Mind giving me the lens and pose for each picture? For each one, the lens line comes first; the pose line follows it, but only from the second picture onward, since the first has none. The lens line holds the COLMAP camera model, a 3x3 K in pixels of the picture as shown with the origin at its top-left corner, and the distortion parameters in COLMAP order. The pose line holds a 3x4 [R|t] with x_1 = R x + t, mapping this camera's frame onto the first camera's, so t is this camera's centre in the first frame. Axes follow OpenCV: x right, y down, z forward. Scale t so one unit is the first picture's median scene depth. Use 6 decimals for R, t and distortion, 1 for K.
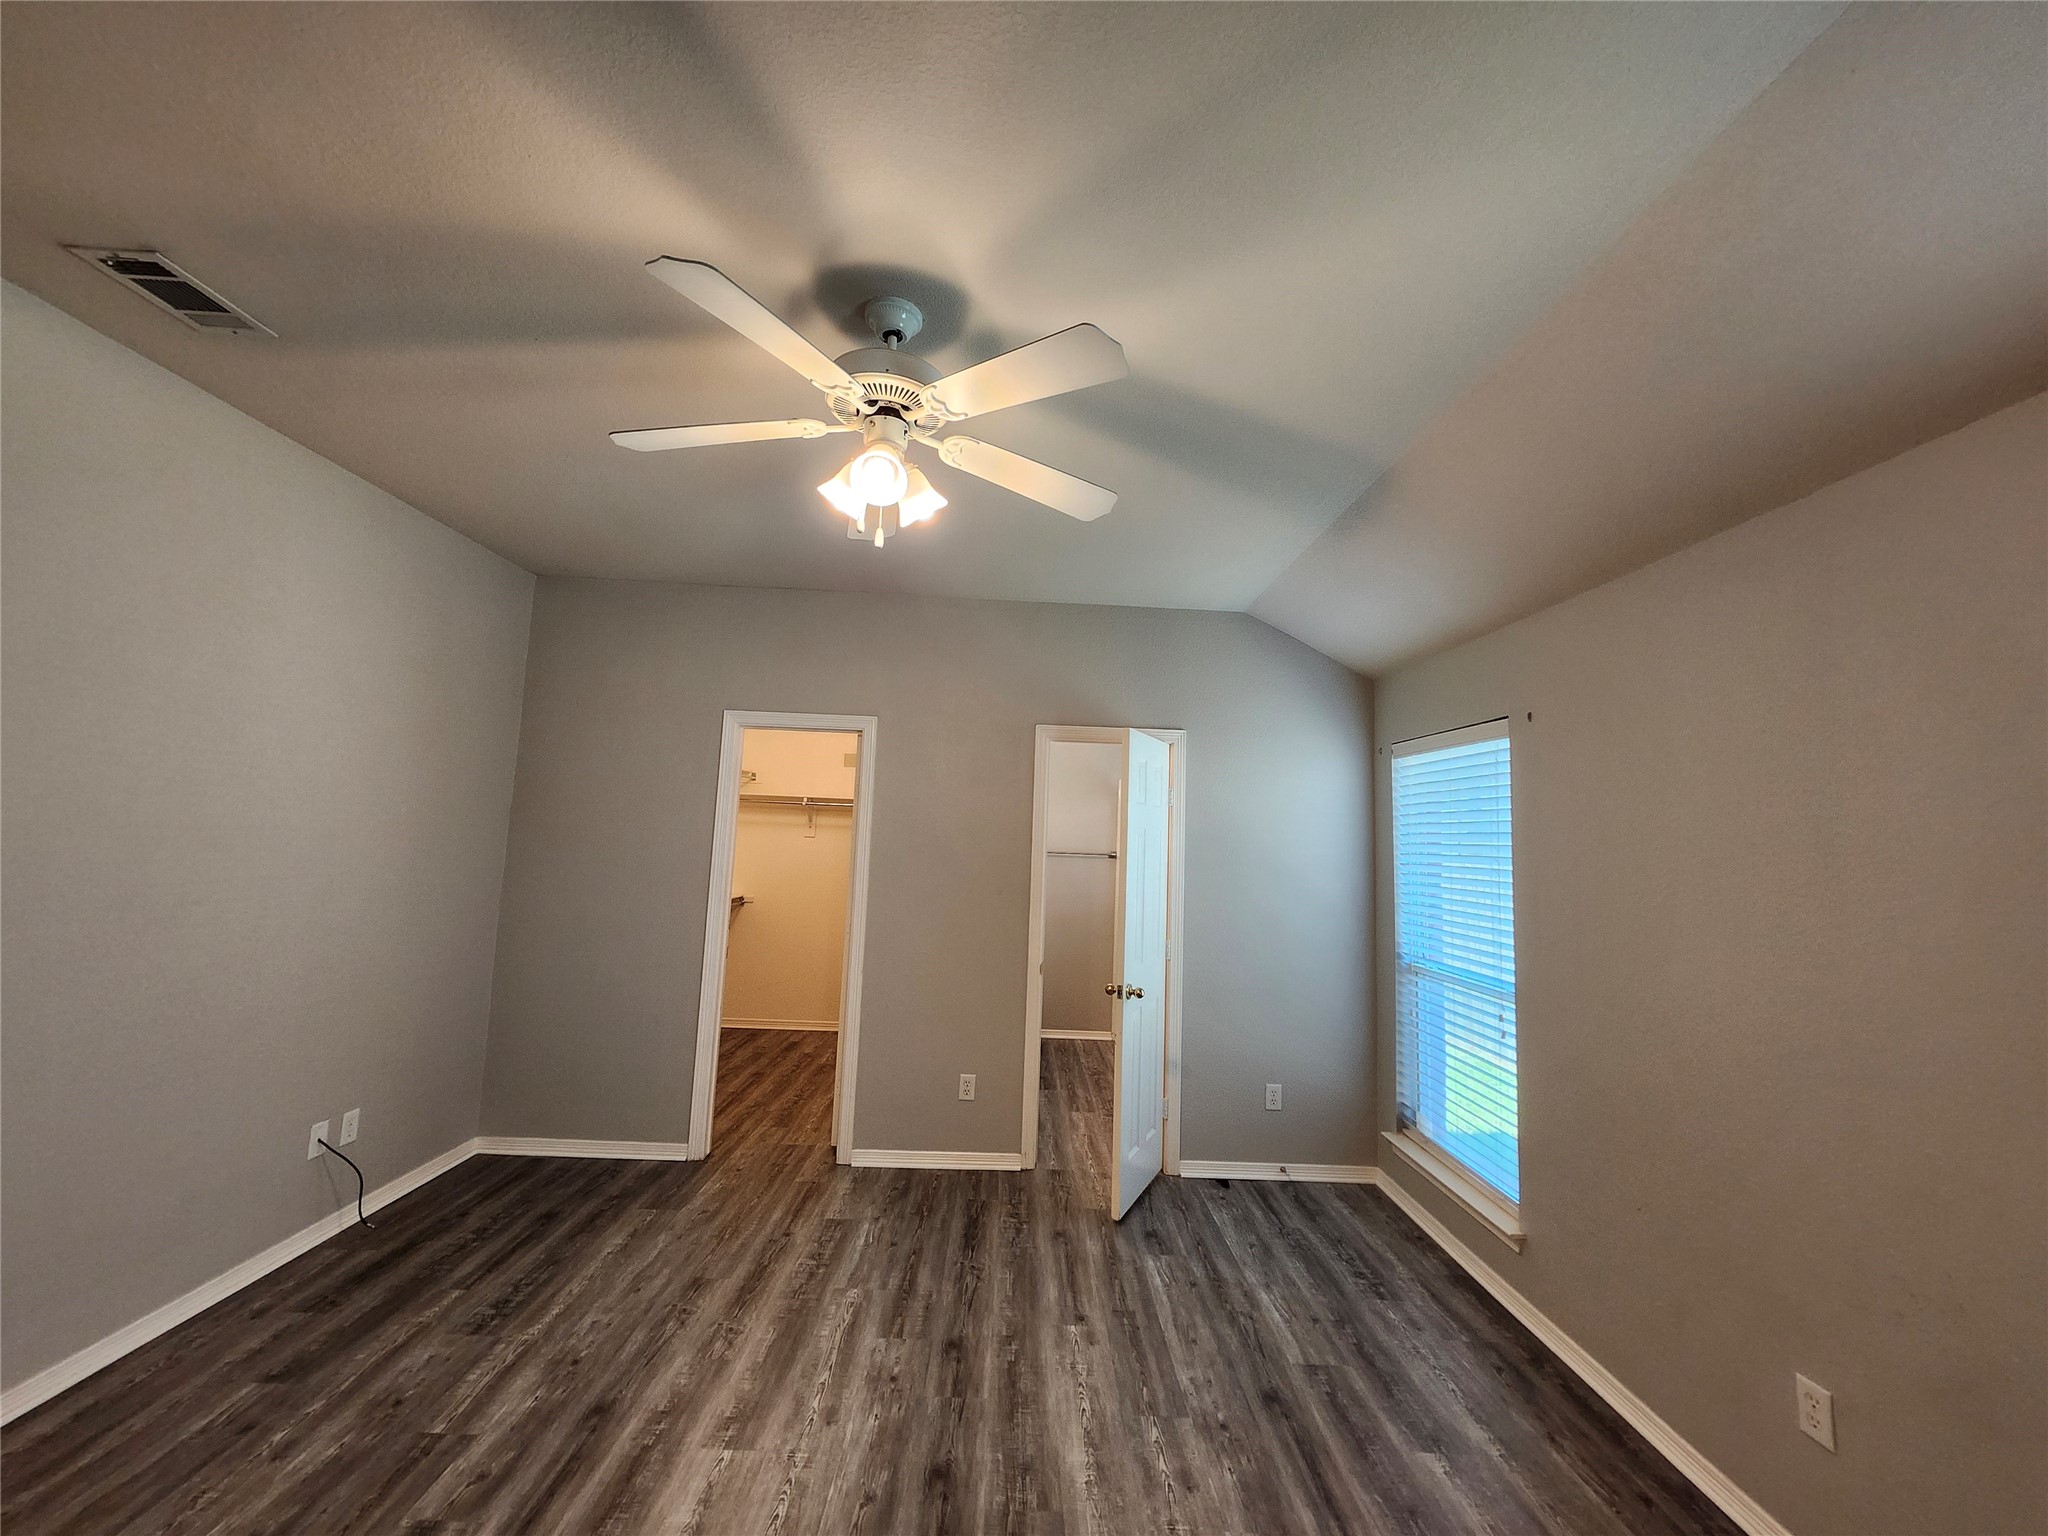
lens RADIAL K [[805.6, 0, 1028.3], [0, 805.6, 762.3], [0, 0, 1]] dist [0.000492, -0.000471]
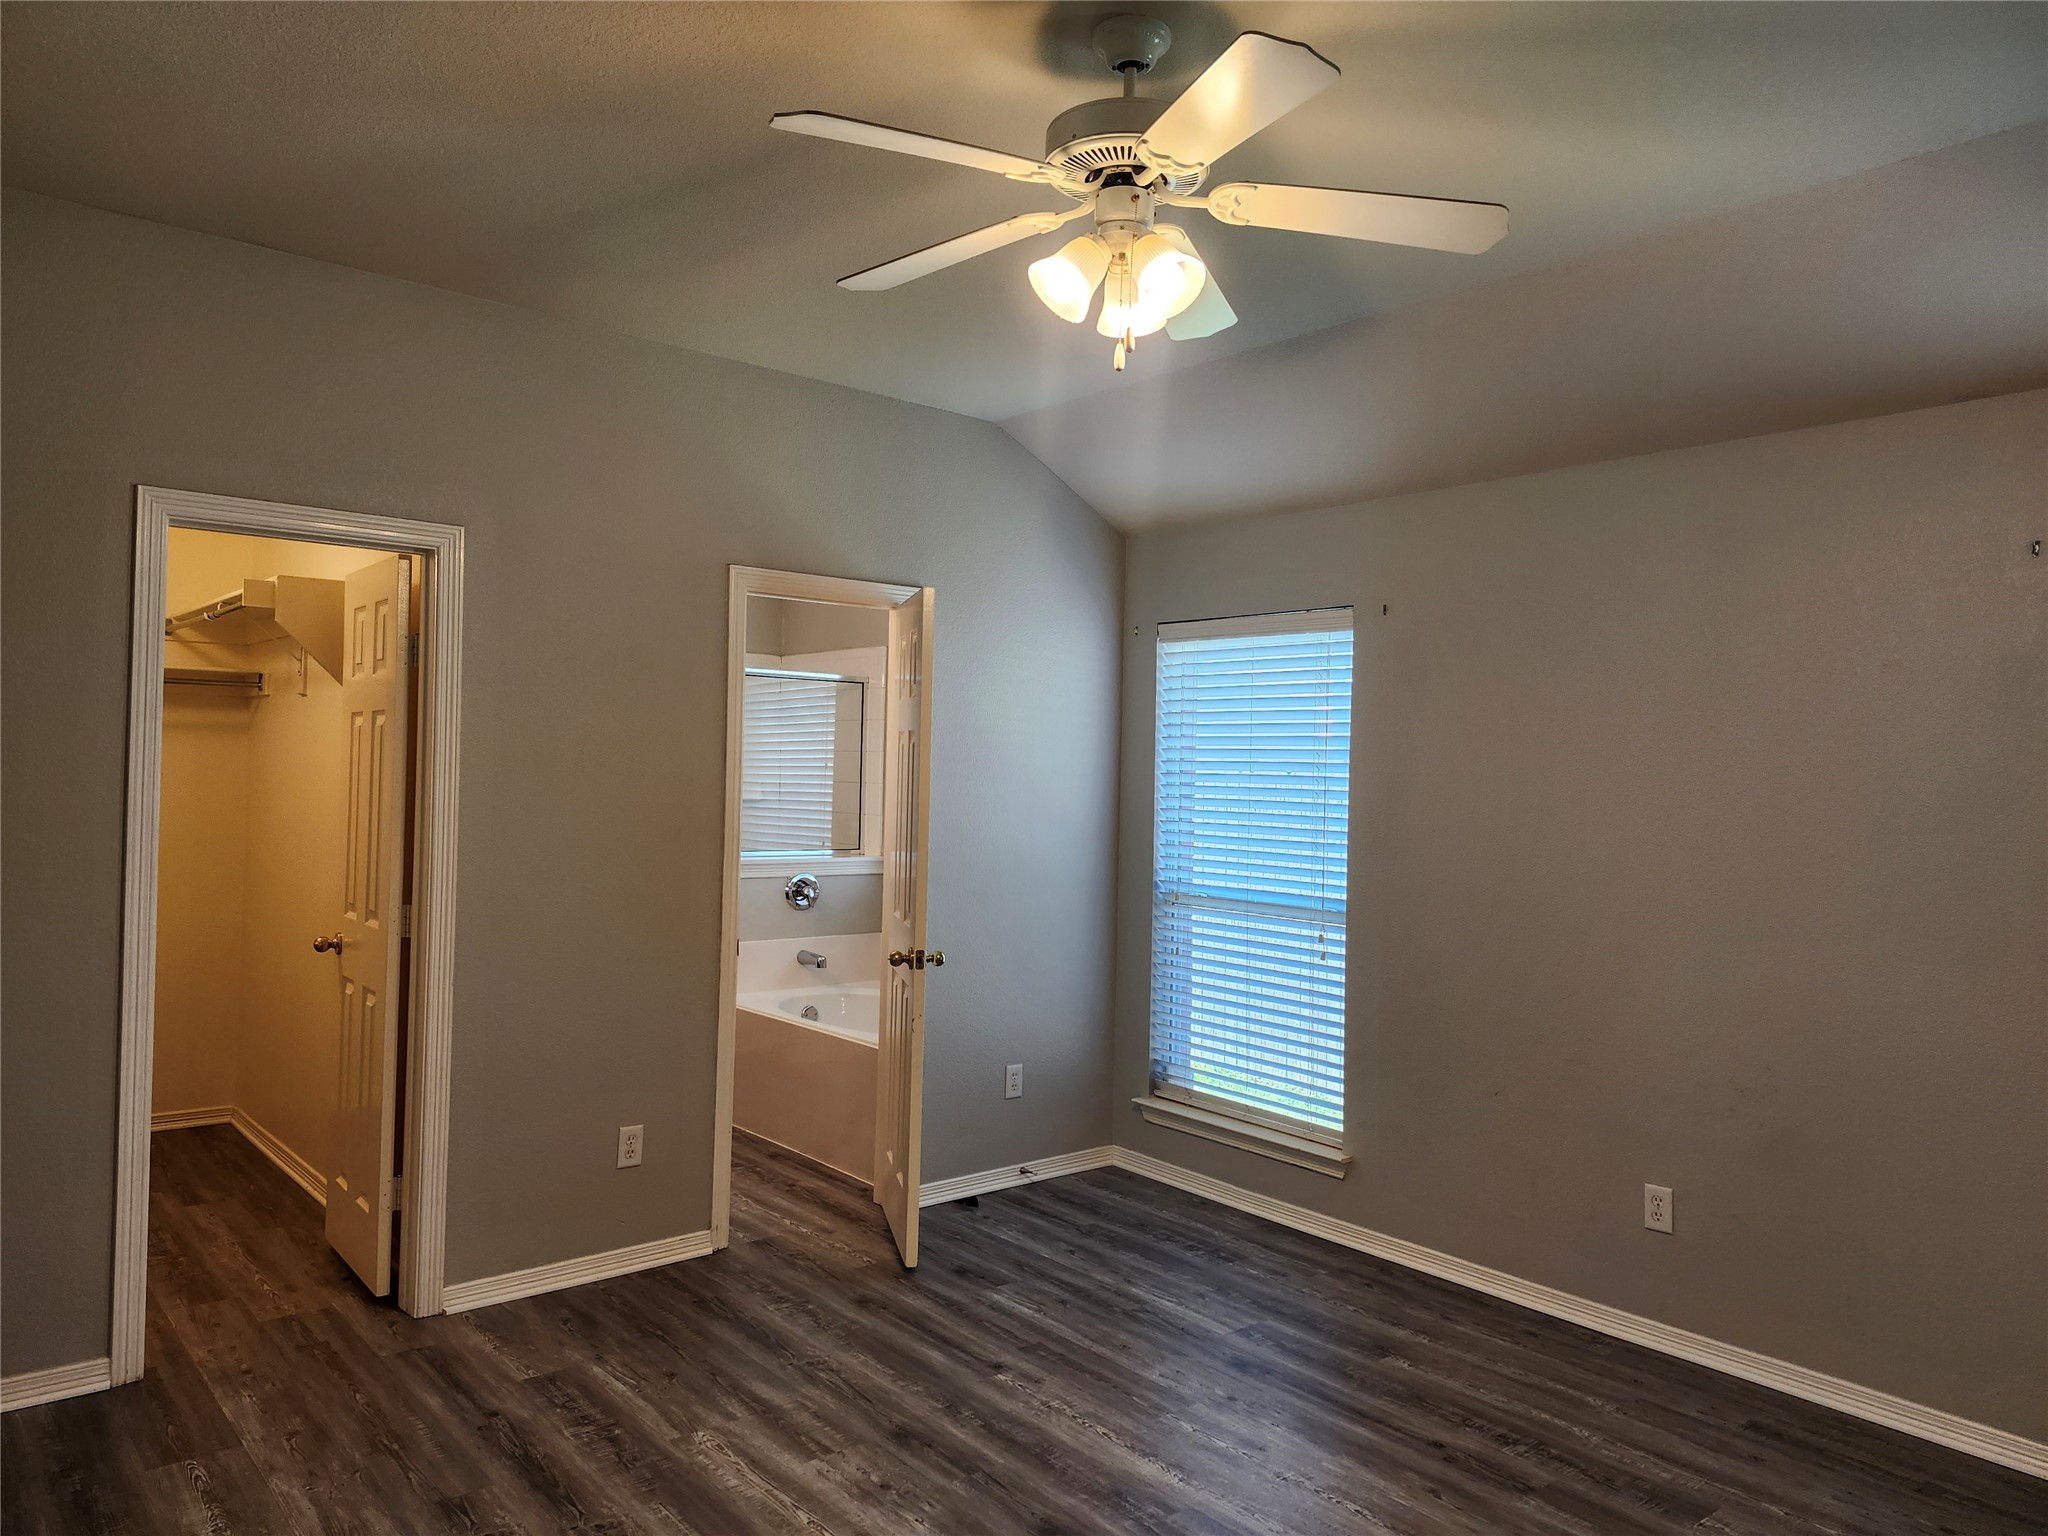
lens RADIAL K [[1376.5, 0, 1060.2], [0, 1376.5, 762.4], [0, 0, 1]] dist [0.082713, -0.085531]
pose [[0.784145, -0.017460, 0.620332, -0.617458], [-0.054204, 0.993857, 0.096492, -0.017148], [-0.618206, -0.109288, 0.778382, -0.015291]]
